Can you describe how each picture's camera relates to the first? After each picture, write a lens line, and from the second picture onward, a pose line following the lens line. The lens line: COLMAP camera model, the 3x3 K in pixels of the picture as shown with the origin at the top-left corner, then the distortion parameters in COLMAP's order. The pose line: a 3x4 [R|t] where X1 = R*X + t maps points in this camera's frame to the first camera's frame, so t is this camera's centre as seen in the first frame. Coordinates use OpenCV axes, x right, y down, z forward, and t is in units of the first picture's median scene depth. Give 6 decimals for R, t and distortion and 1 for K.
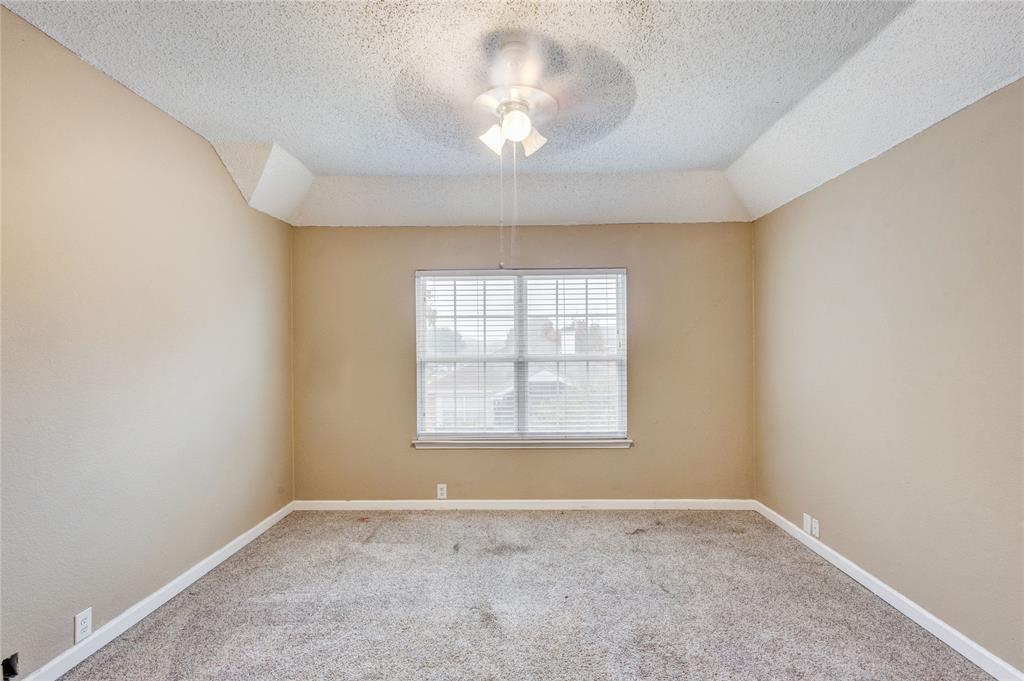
lens RADIAL K [[472.1, 0, 510.5], [0, 472.1, 342.6], [0, 0, 1]] dist [0.010264, -0.003269]
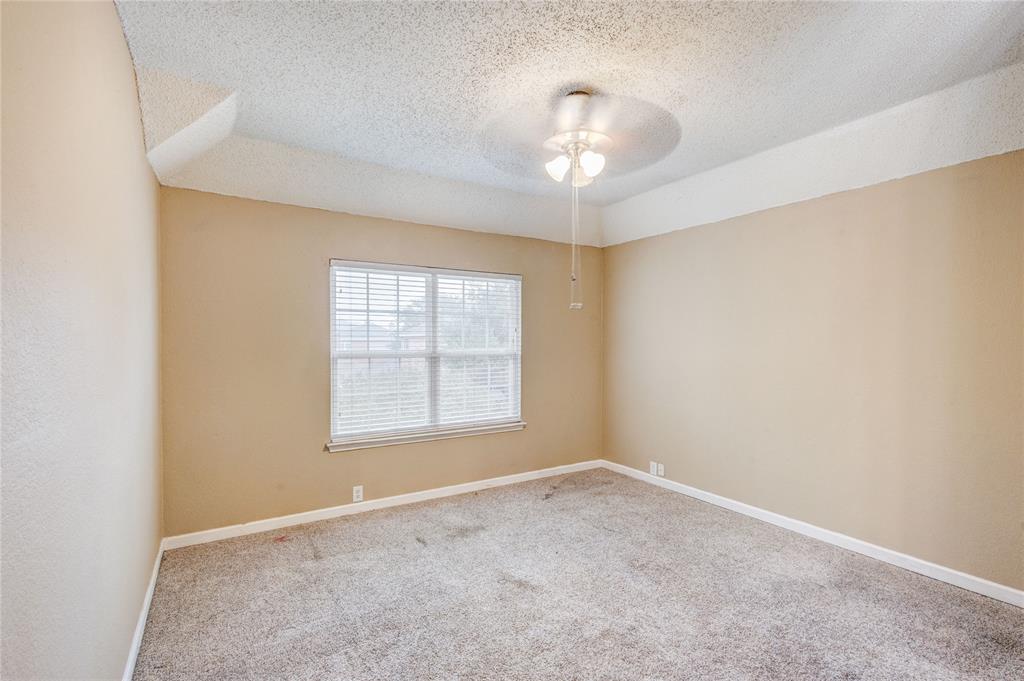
lens RADIAL K [[472.1, 0, 494.0], [0, 472.1, 340.2], [0, 0, 1]] dist [0.010264, -0.003269]
pose [[0.842624, 0.008344, 0.538437, -0.446280], [-0.012688, 0.999910, 0.004362, -0.002599], [-0.538352, -0.010507, 0.842654, 0.054070]]
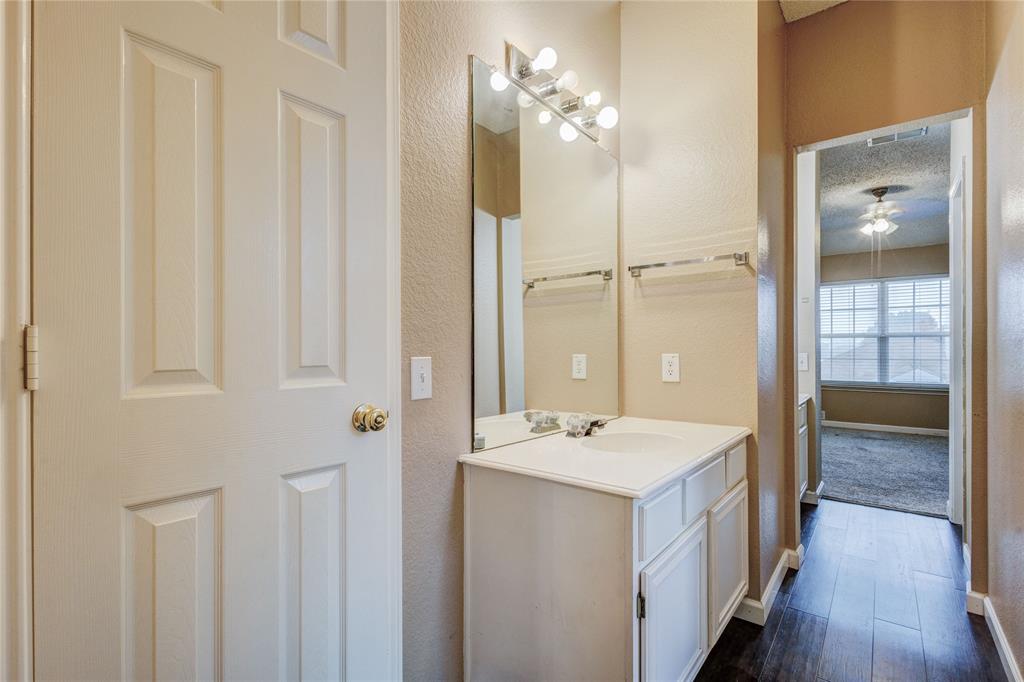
lens RADIAL K [[472.1, 0, 509.9], [0, 472.1, 347.8], [0, 0, 1]] dist [0.010264, -0.003269]
pose [[0.797199, 0.007863, -0.603666, -0.014778], [-0.004536, 0.999965, 0.007035, 0.073723], [0.603700, -0.002870, 0.797207, -1.040288]]
